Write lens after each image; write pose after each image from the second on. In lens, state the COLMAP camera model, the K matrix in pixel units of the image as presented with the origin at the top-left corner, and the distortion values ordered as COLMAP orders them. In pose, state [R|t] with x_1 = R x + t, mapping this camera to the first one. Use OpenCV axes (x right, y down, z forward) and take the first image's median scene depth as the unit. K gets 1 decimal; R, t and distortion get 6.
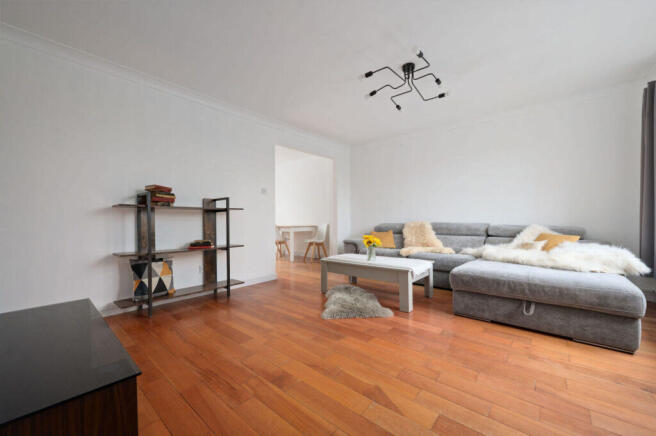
lens RADIAL K [[261.5, 0, 330.9], [0, 261.5, 221.3], [0, 0, 1]] dist [-0.000721, -0.000077]
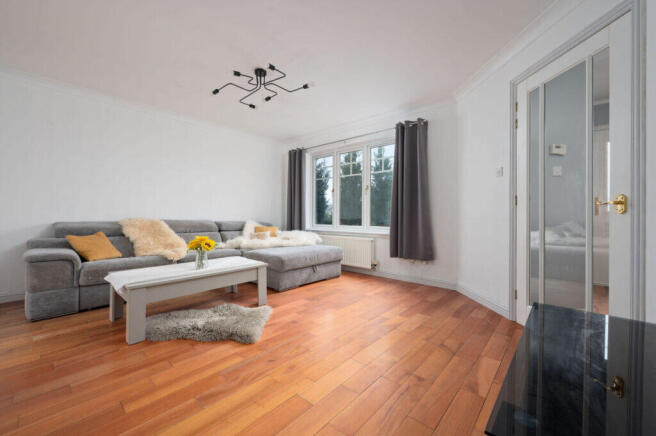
lens RADIAL K [[261.5, 0, 330.9], [0, 261.5, 221.3], [0, 0, 1]] dist [-0.000721, -0.000077]
pose [[0.013207, -0.011971, 0.999841, -0.564861], [-0.000071, 0.999928, 0.011973, -0.001306], [-0.999913, -0.000229, 0.013205, 0.527446]]
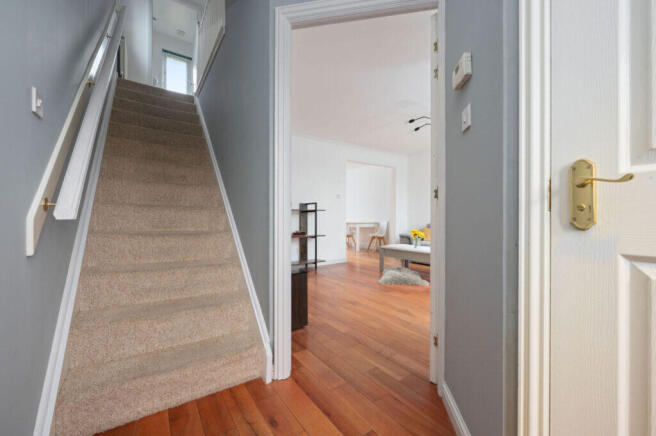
lens RADIAL K [[261.5, 0, 330.9], [0, 261.5, 221.3], [0, 0, 1]] dist [-0.000721, -0.000077]
pose [[0.970098, 0.008727, -0.242556, 0.044242], [-0.006170, 0.999917, 0.011299, -0.002084], [0.242634, -0.009464, 0.970072, -0.388264]]
